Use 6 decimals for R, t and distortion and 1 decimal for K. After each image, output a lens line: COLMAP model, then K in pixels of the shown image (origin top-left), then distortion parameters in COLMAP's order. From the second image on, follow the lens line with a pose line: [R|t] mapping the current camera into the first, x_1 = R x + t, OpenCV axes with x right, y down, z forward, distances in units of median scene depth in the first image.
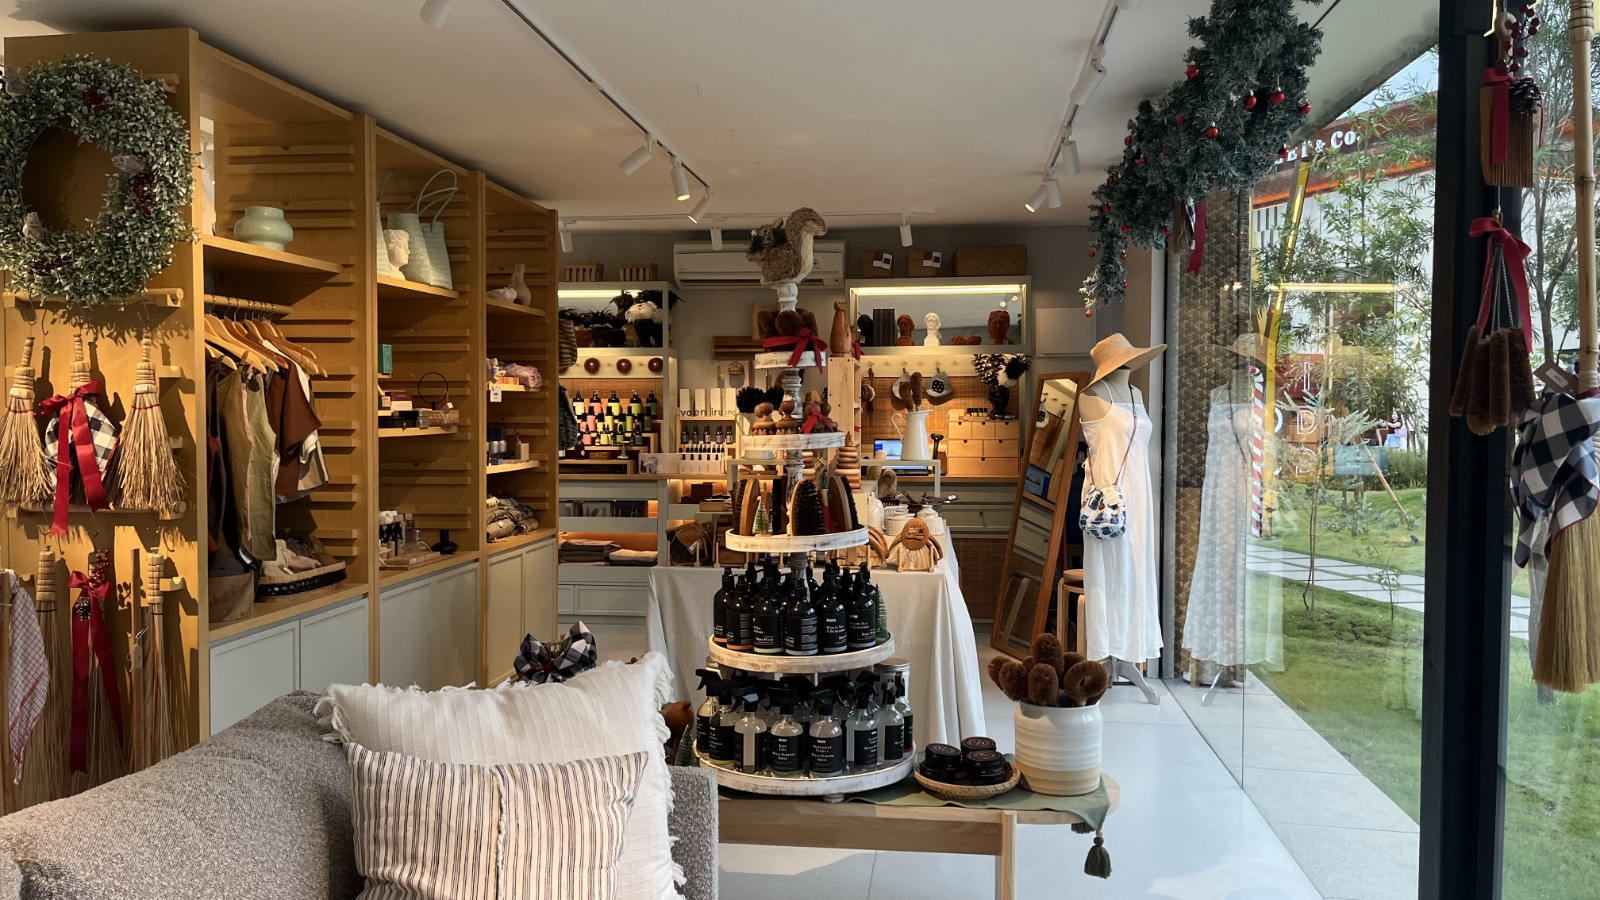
lens RADIAL K [[1187.1, 0, 800.0], [0, 1187.1, 450.0], [0, 0, 1]] dist [-0.000324, -0.000074]
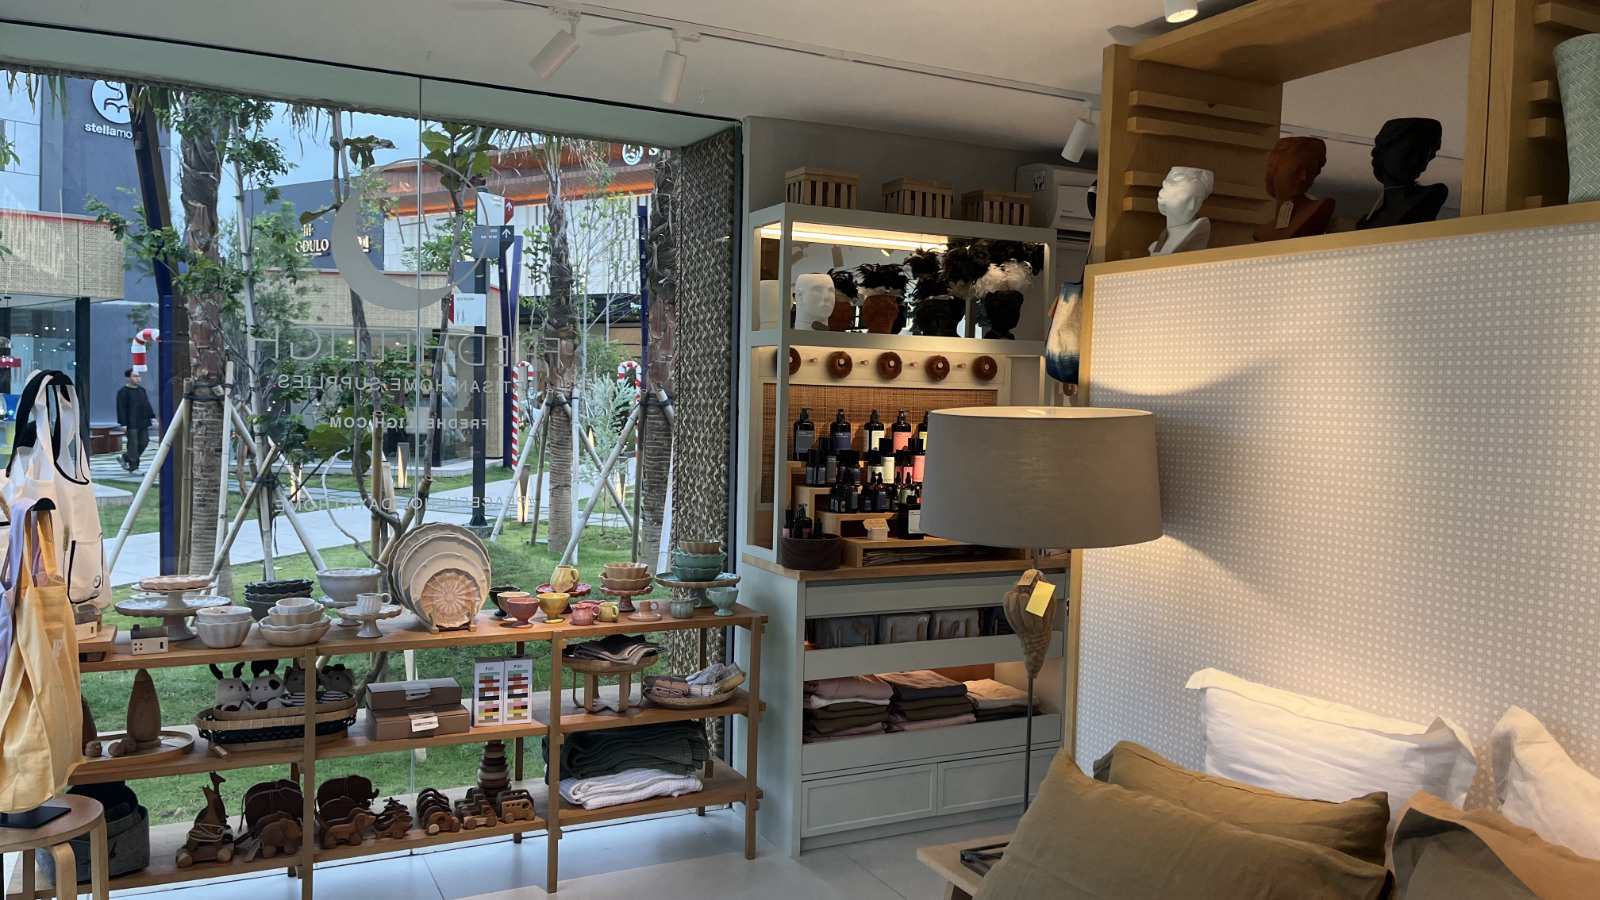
lens RADIAL K [[1187.1, 0, 800.0], [0, 1187.1, 450.0], [0, 0, 1]] dist [-0.000324, -0.000074]
pose [[0.832303, -0.013110, 0.554166, -0.539599], [-0.001913, 0.999646, 0.026522, -0.047380], [-0.554317, -0.023135, 0.831984, 0.568829]]
